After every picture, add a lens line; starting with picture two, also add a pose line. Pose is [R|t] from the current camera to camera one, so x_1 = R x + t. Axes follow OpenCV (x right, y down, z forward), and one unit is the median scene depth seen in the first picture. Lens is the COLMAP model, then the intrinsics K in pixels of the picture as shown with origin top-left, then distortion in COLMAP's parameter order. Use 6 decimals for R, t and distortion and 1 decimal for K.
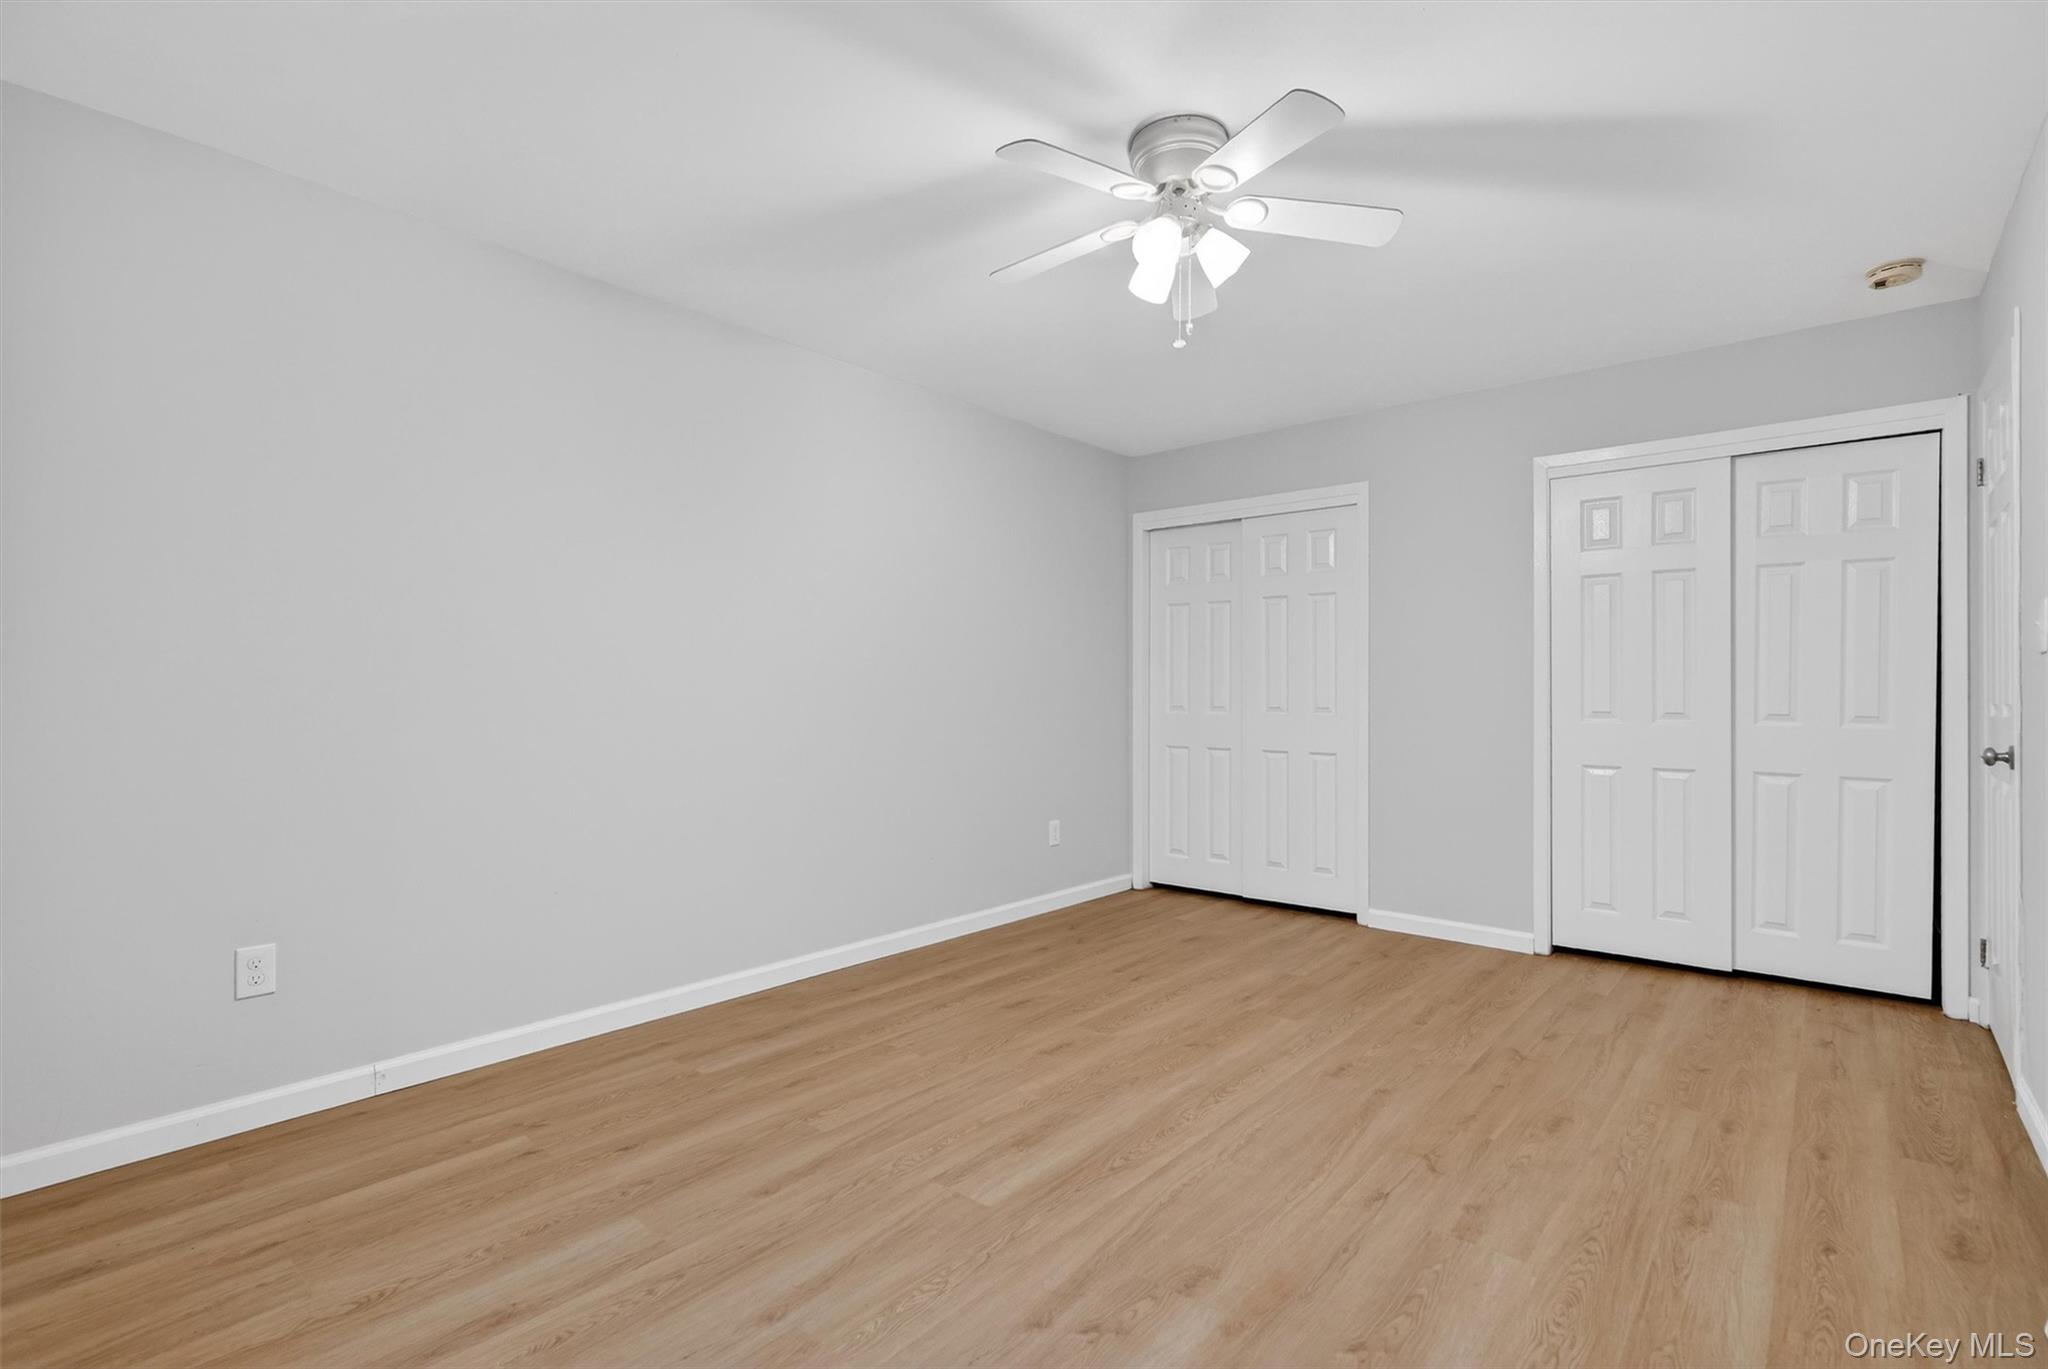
lens RADIAL K [[936.2, 0, 1020.9], [0, 936.2, 689.3], [0, 0, 1]] dist [-0.005748, 0.000348]
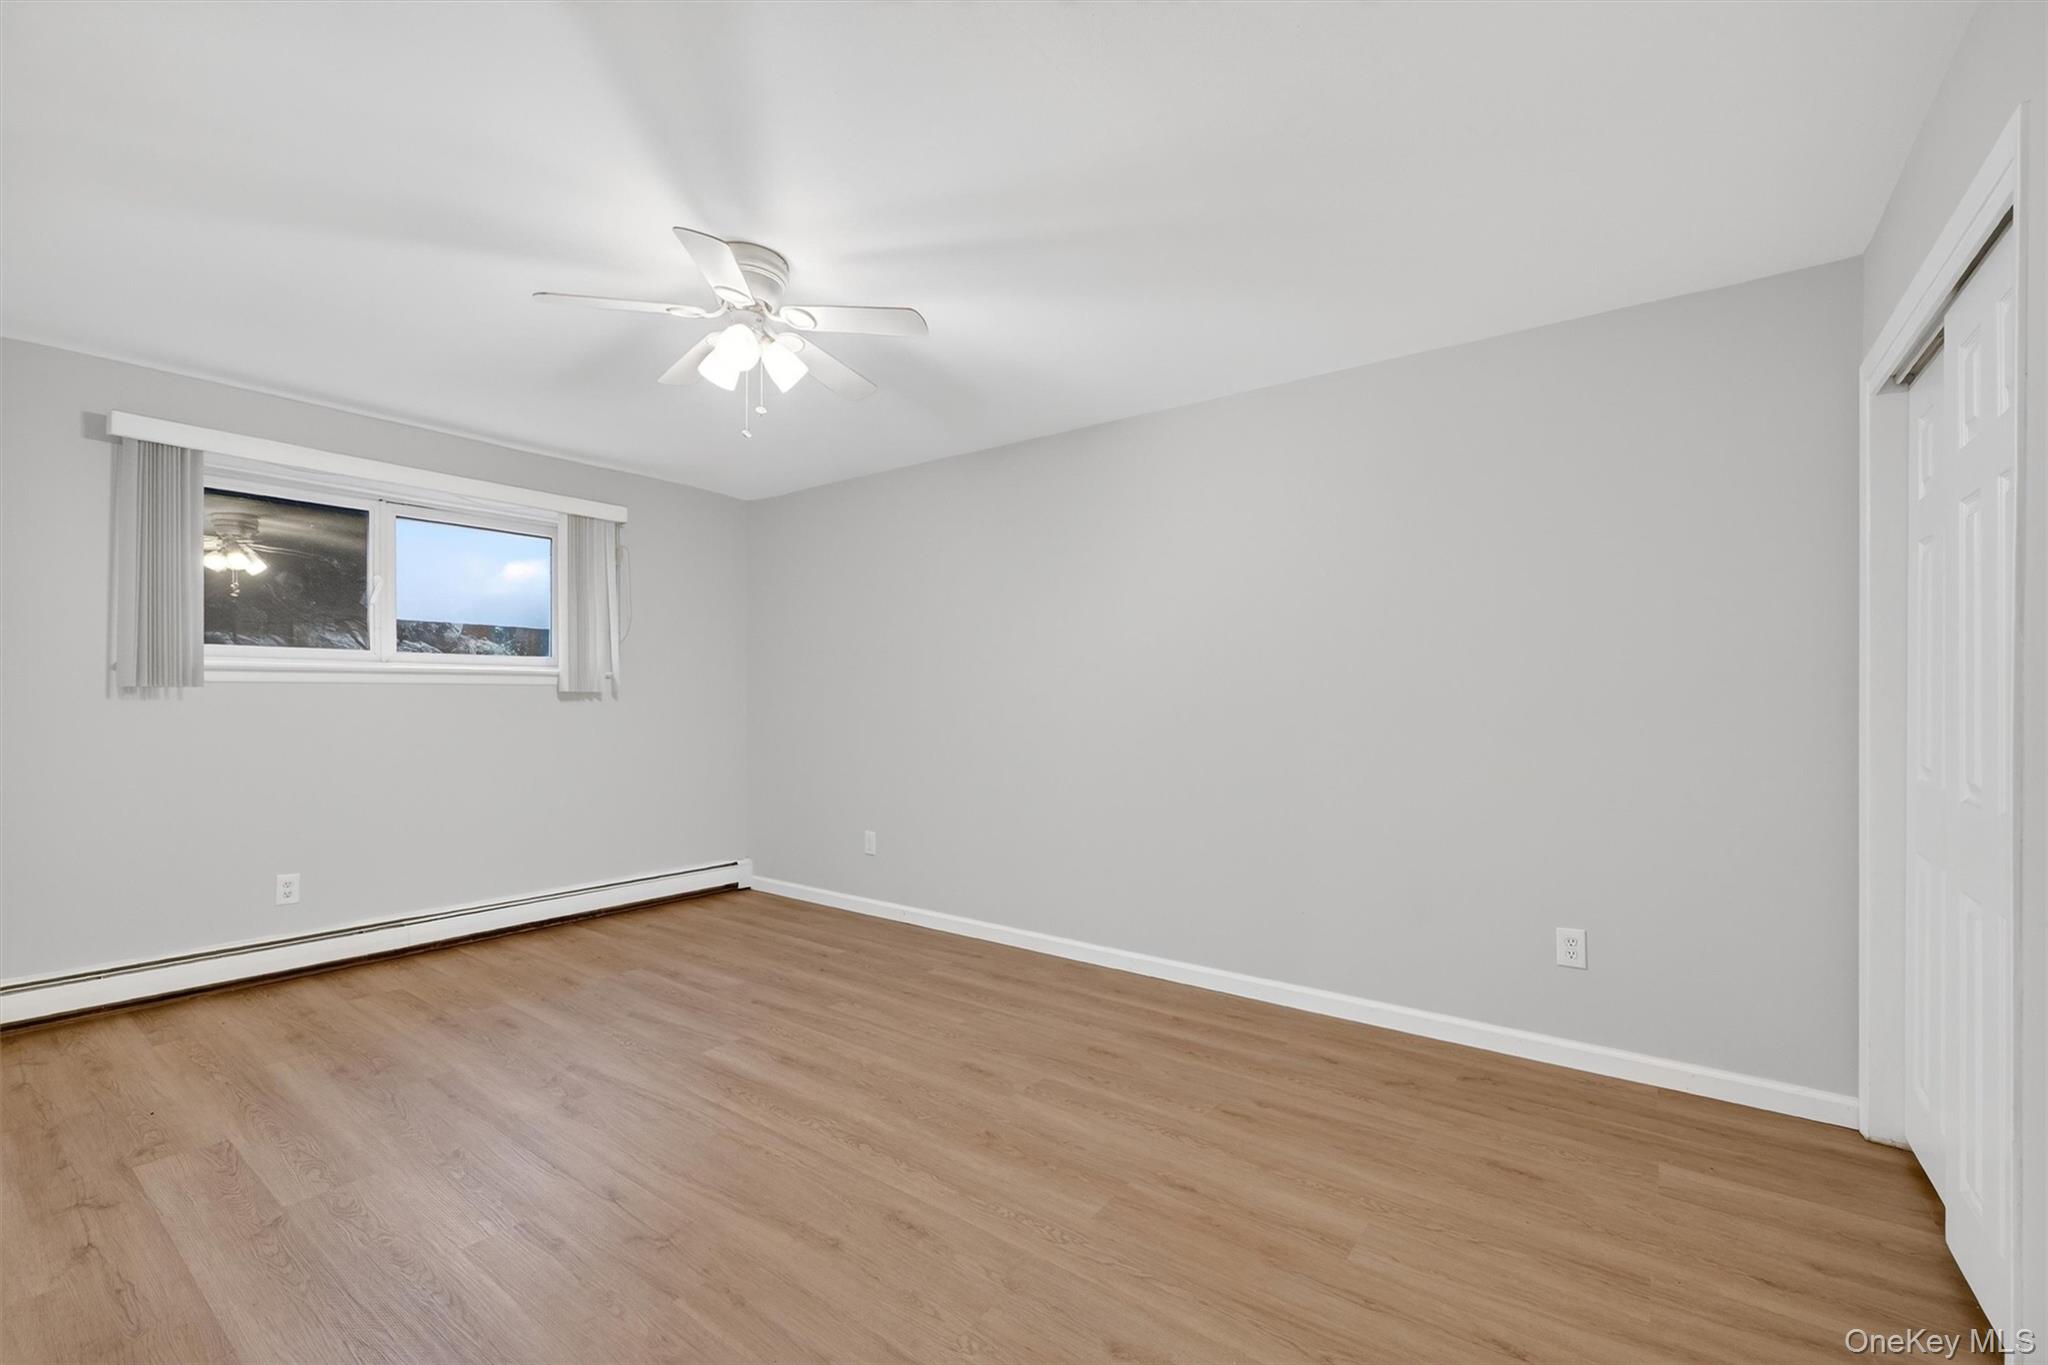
lens RADIAL K [[878.8, 0, 1029.5], [0, 878.8, 679.3], [0, 0, 1]] dist [-0.003066, 0.000708]
pose [[0.079196, -0.021850, -0.996620, 1.015868], [-0.000755, 0.999758, -0.021979, -0.024790], [0.996859, 0.002493, 0.079160, 0.979722]]
